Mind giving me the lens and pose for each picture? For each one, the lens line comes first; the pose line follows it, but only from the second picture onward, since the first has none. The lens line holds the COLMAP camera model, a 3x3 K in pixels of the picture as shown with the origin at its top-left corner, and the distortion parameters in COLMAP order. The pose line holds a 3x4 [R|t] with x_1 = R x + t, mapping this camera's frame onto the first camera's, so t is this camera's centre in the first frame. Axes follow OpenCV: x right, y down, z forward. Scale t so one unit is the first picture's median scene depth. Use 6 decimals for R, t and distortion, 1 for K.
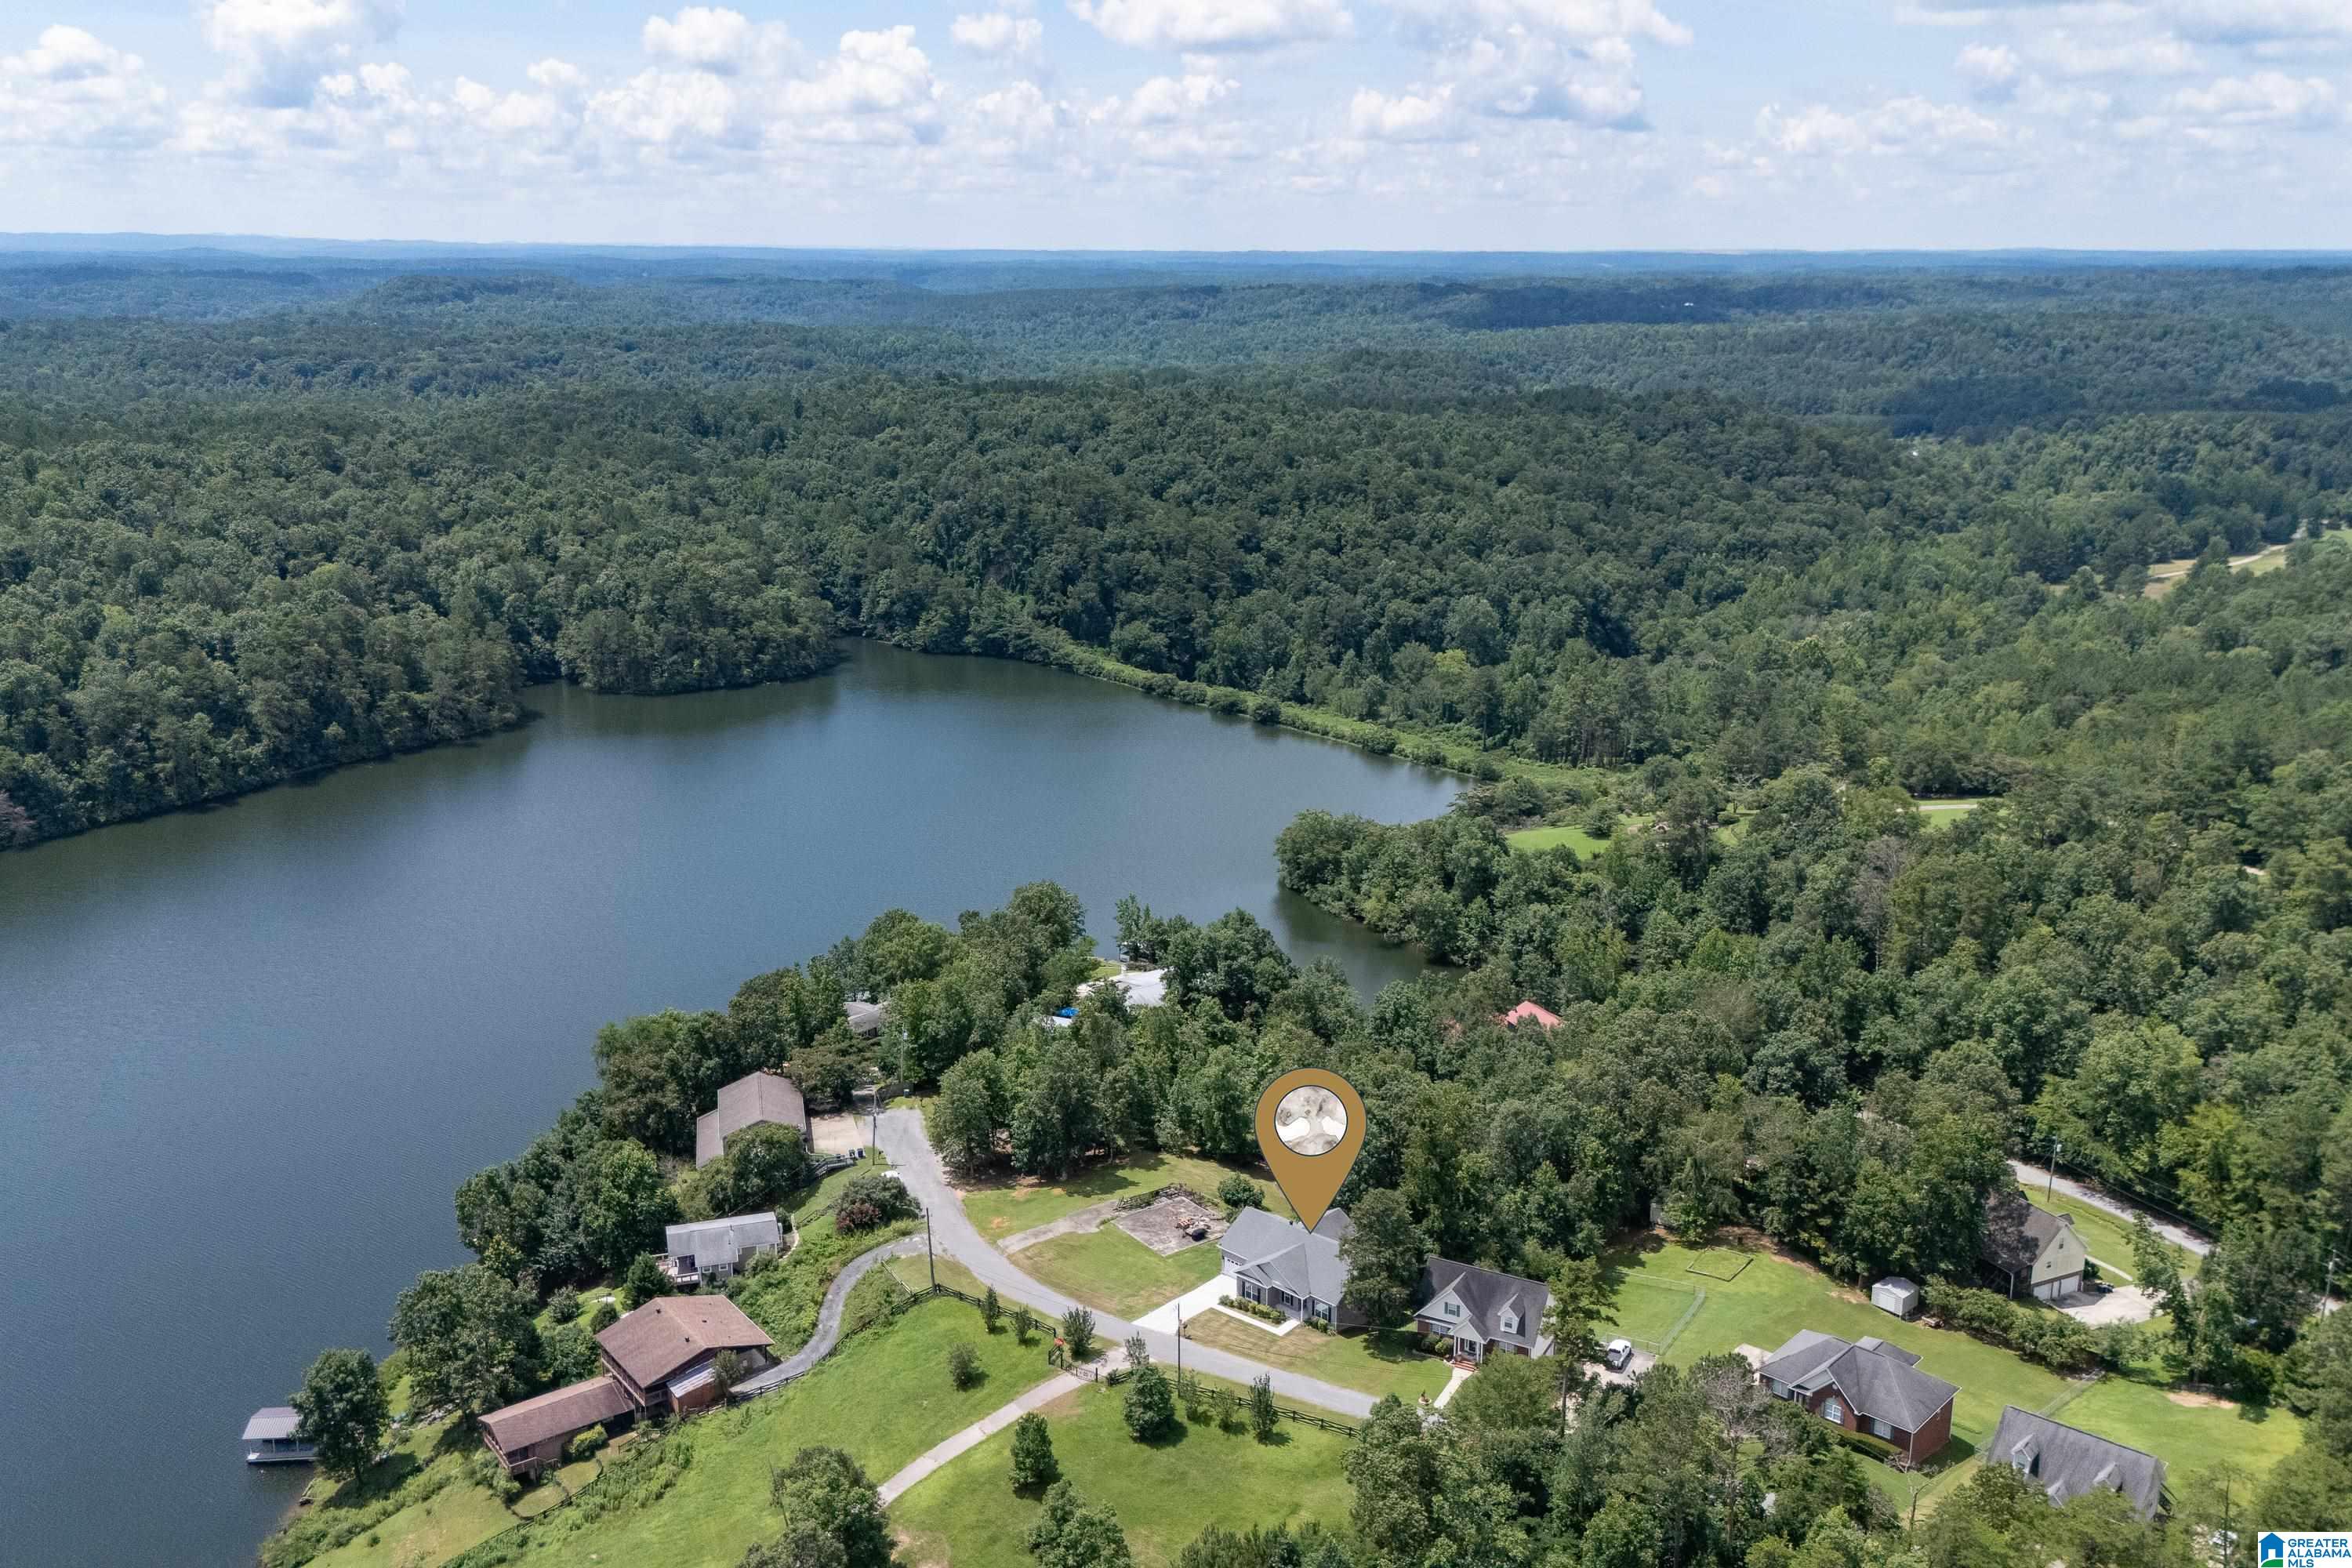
lens RADIAL K [[2039.0, 0, 1176.1], [0, 2039.0, 777.2], [0, 0, 1]] dist [0.089477, -0.117982]
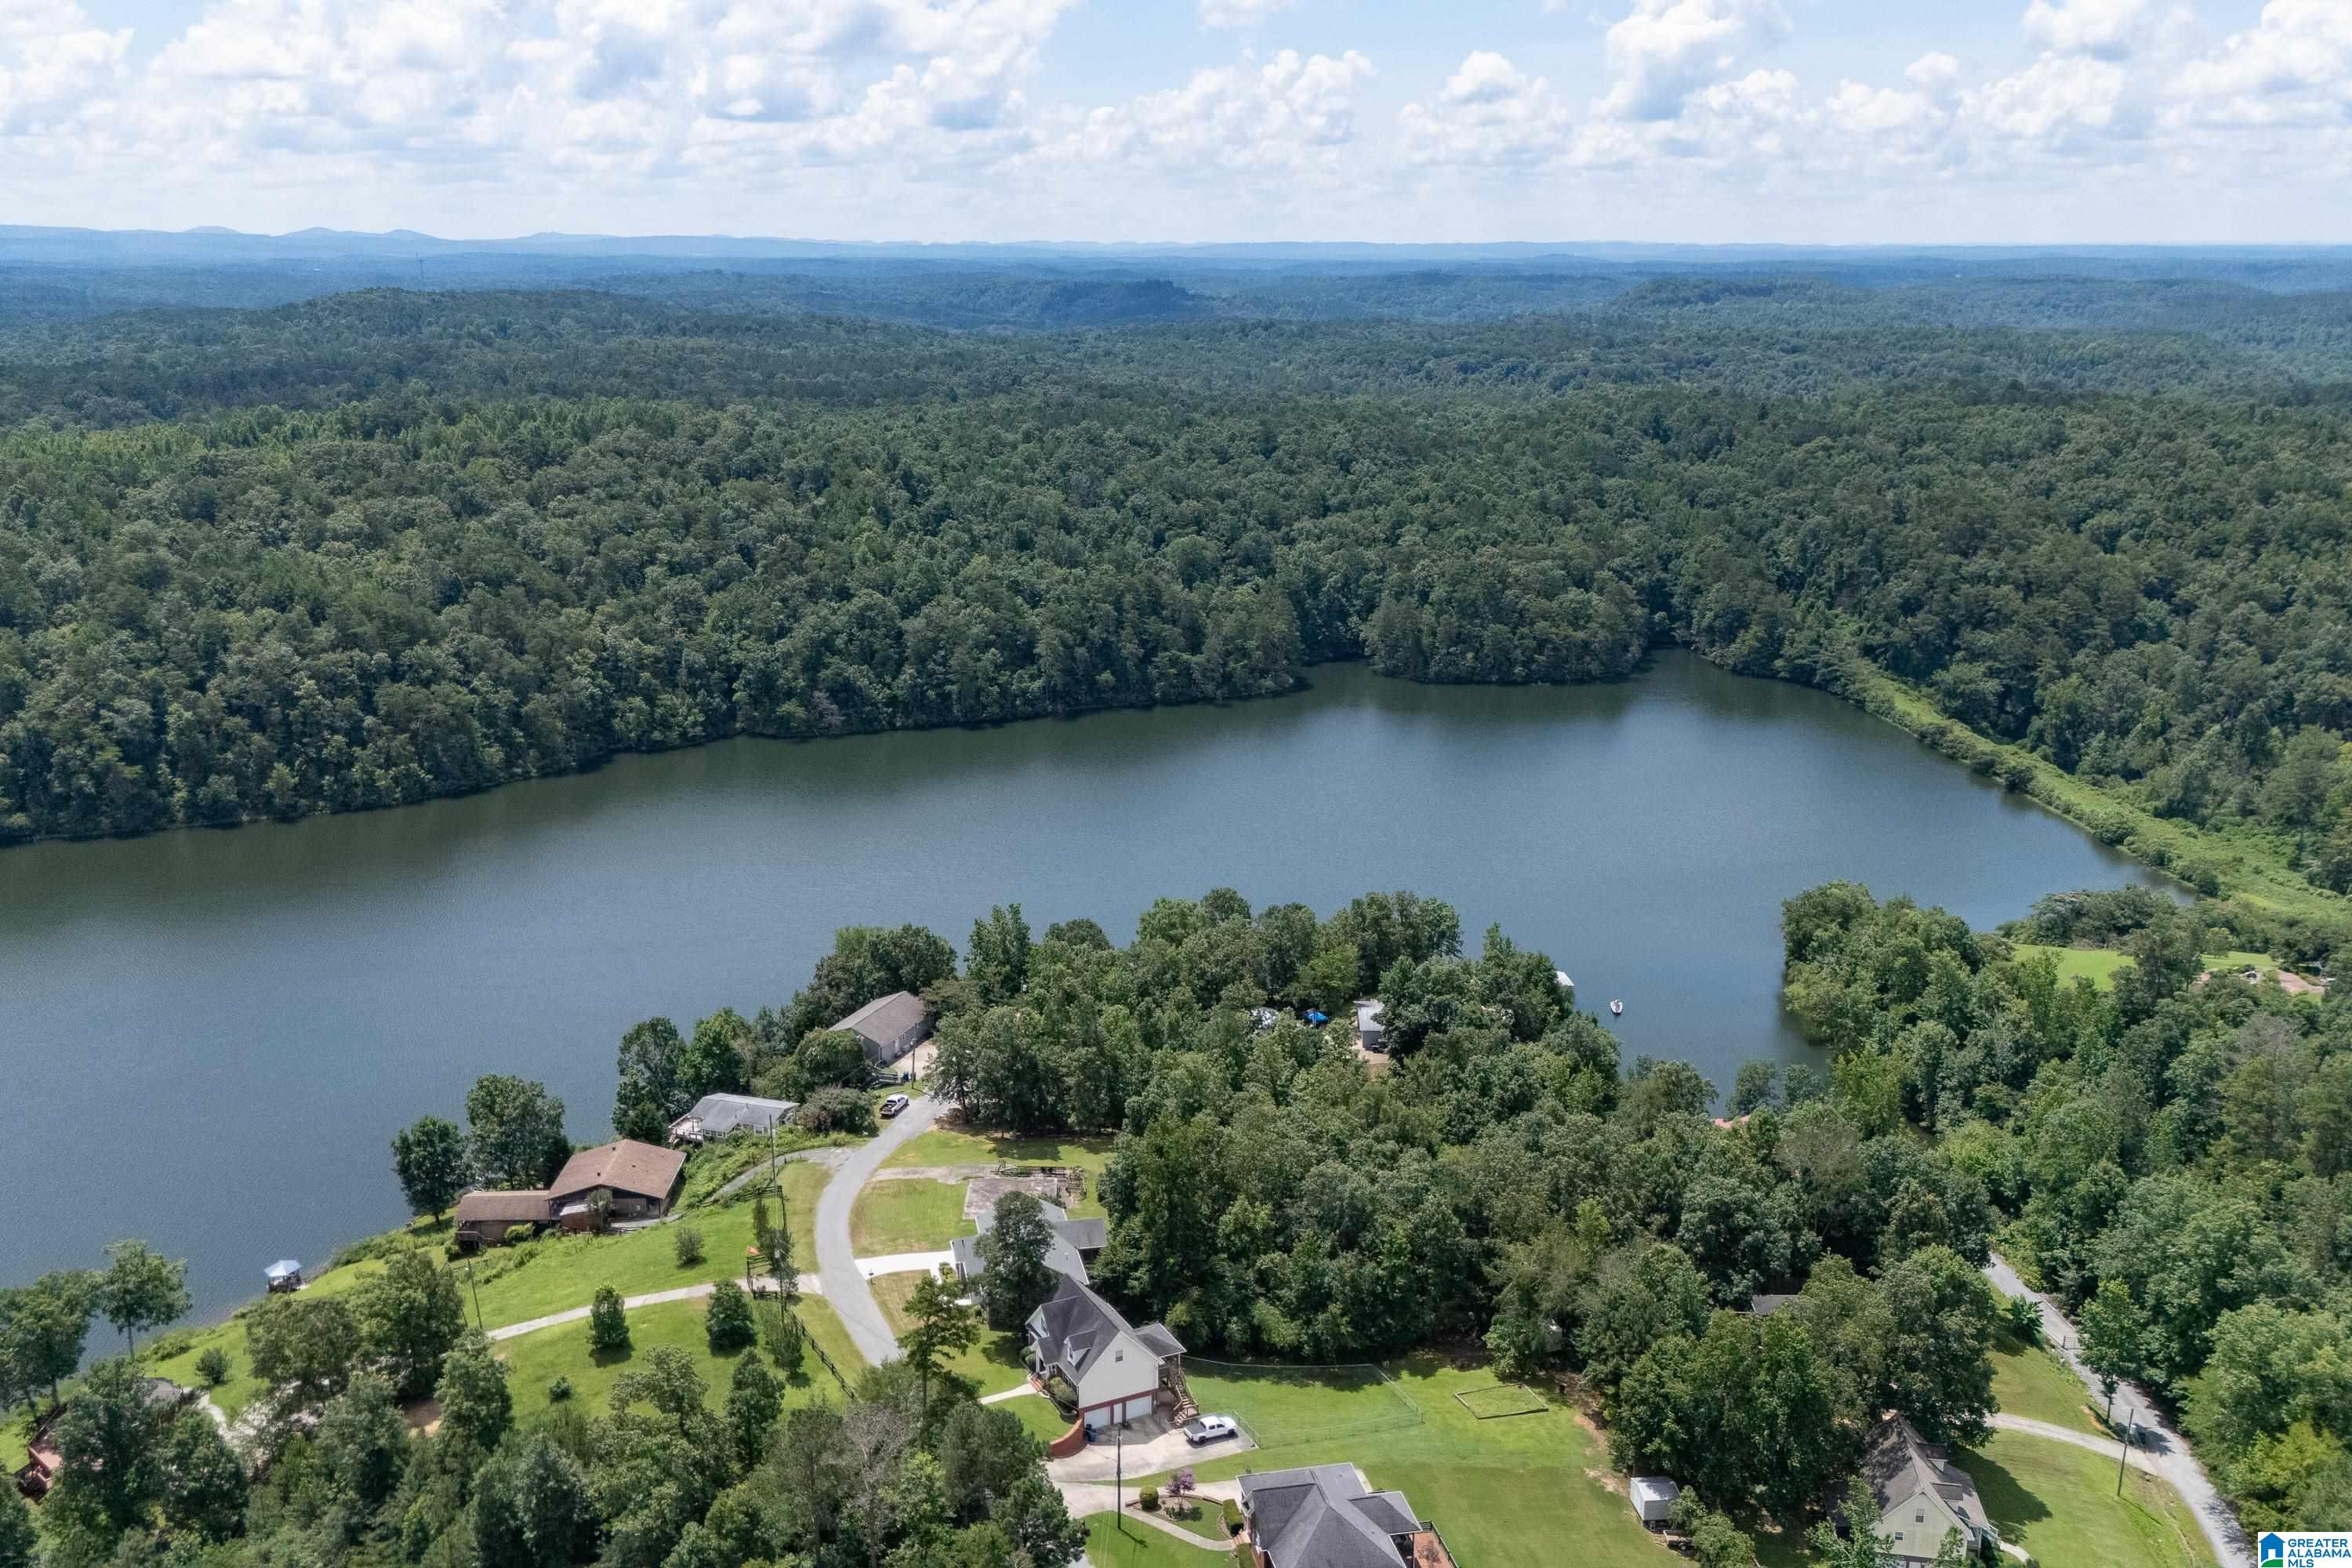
lens RADIAL K [[2039.0, 0, 1156.9], [0, 2039.0, 789.4], [0, 0, 1]] dist [0.089477, -0.117982]
pose [[0.811604, 0.143707, -0.566257, 0.200787], [-0.141082, 0.988798, 0.048731, -0.015058], [0.566916, 0.040339, 0.822787, 0.059613]]
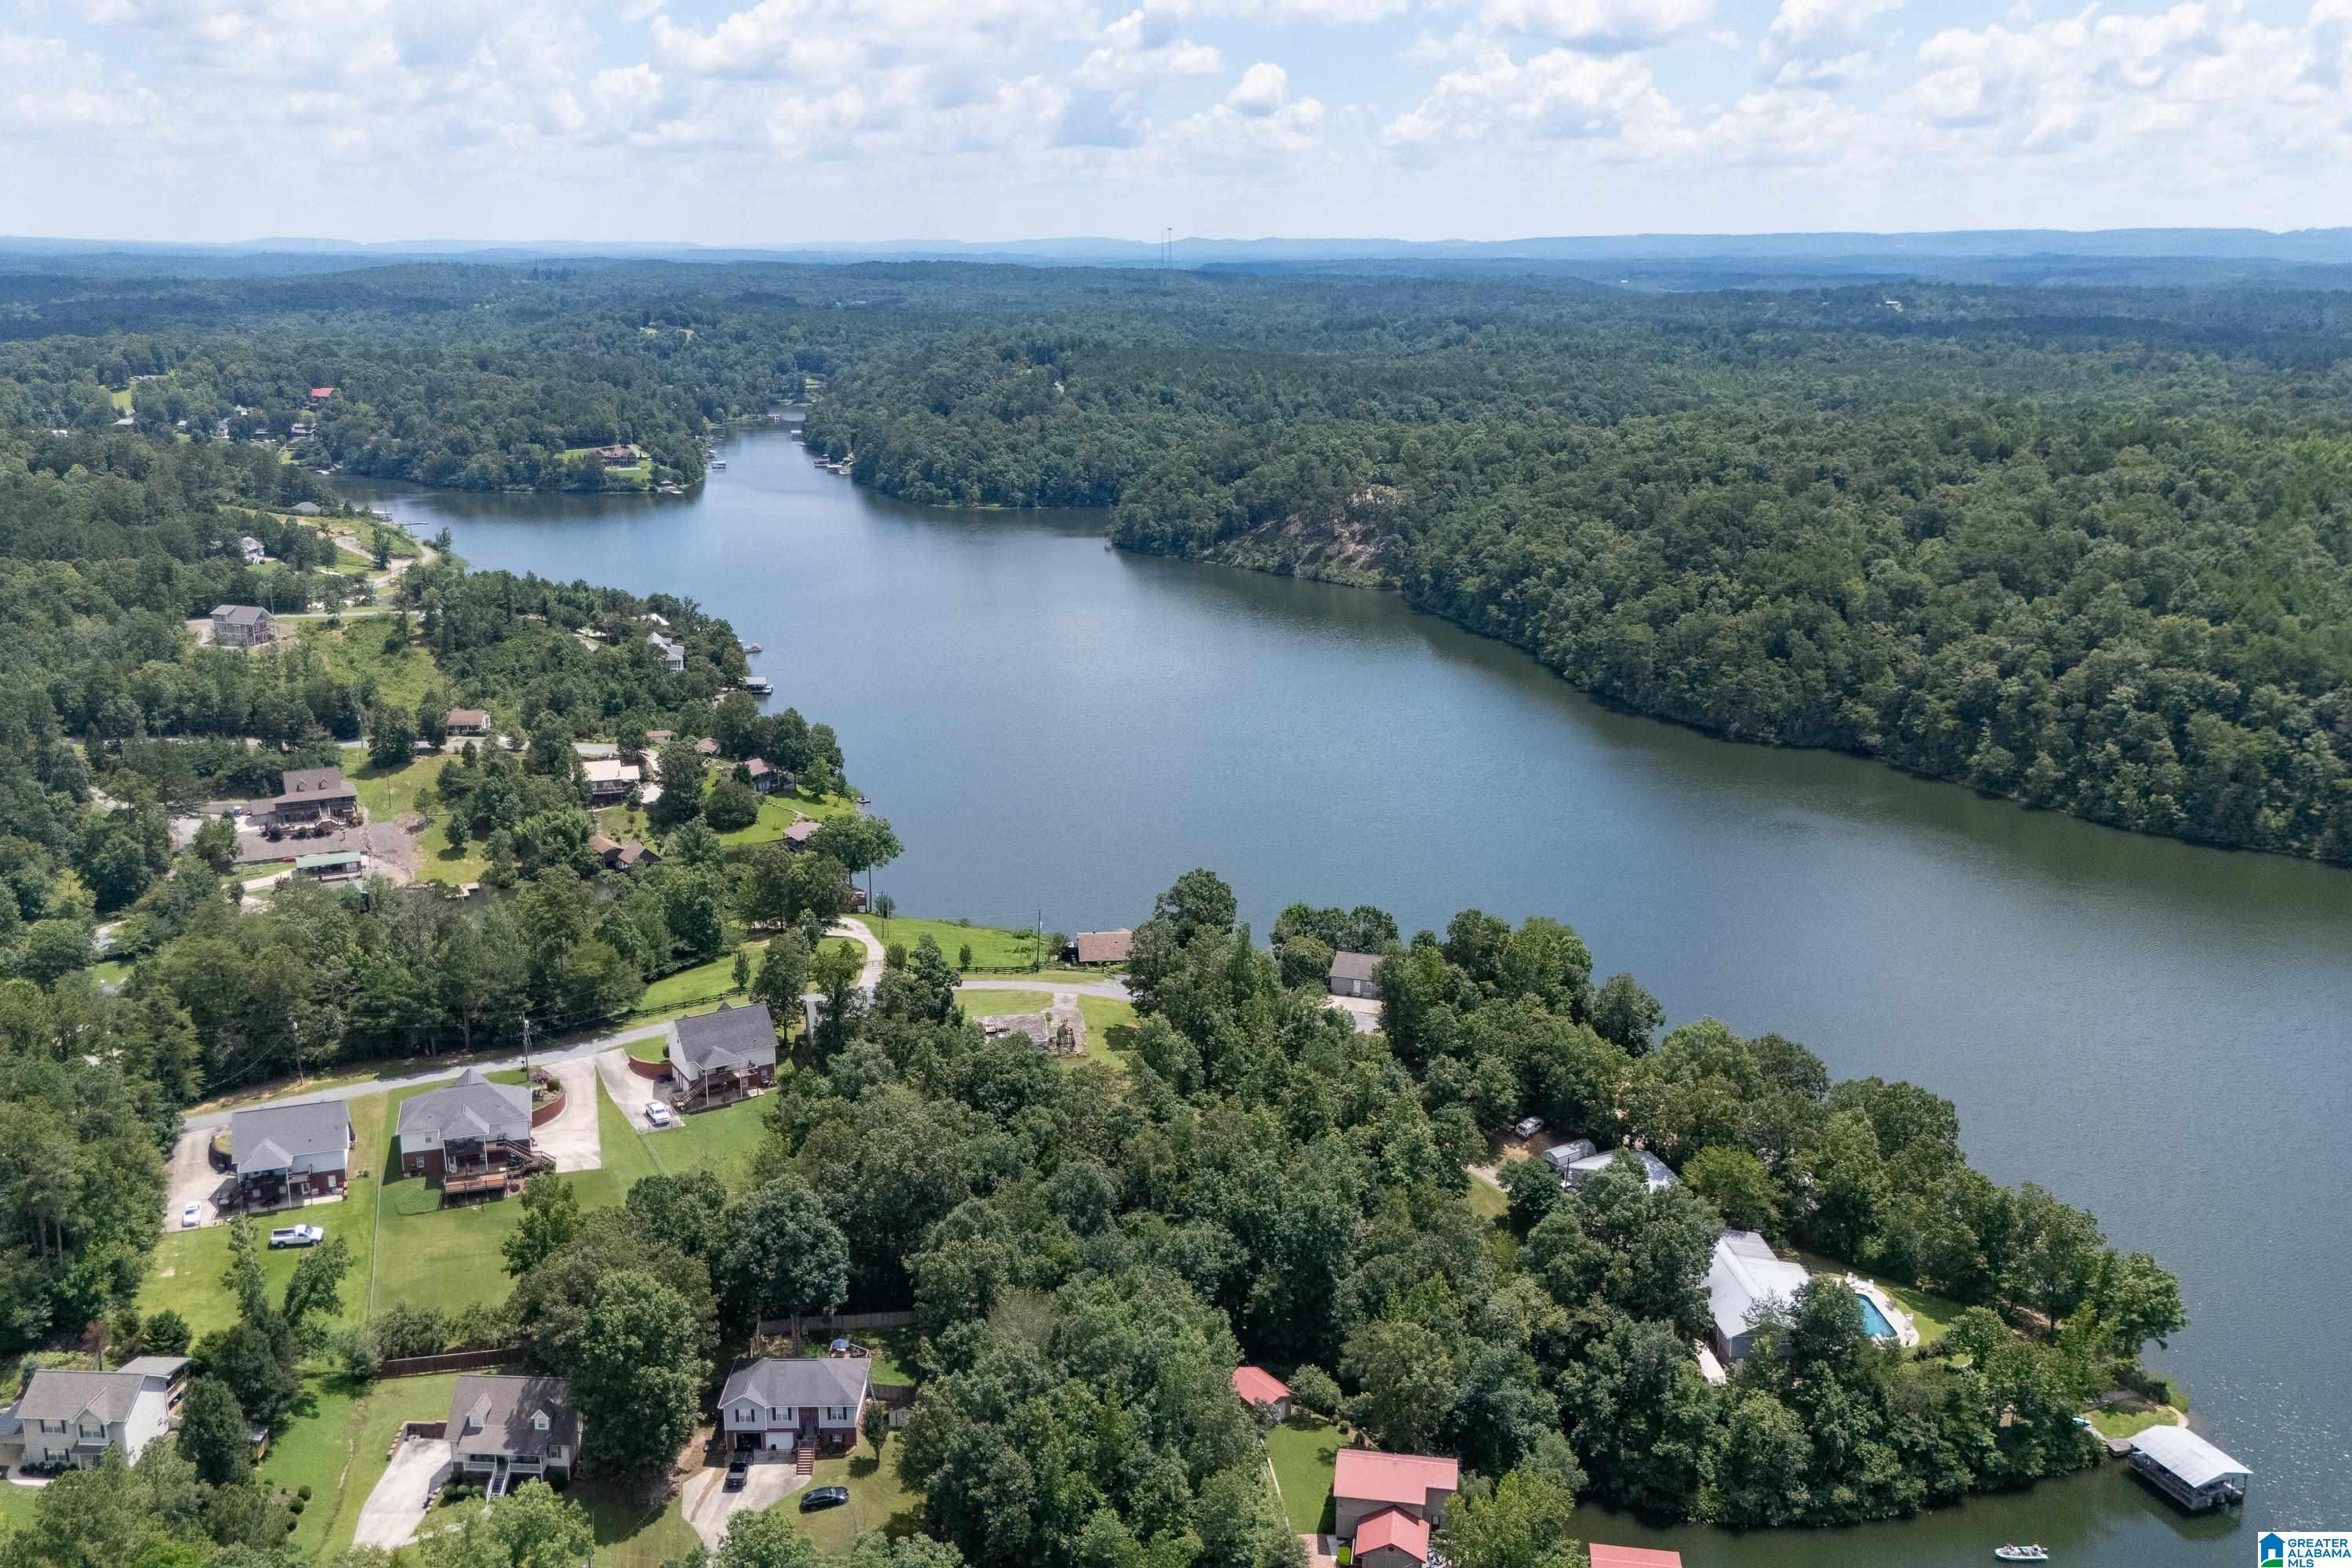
lens RADIAL K [[2039.0, 0, 1157.3], [0, 2039.0, 784.4], [0, 0, 1]] dist [0.089477, -0.117982]
pose [[-0.536190, 0.207880, -0.818099, 0.313638], [-0.209112, 0.906274, 0.367340, -0.133884], [0.817785, 0.368039, -0.442465, 0.523095]]
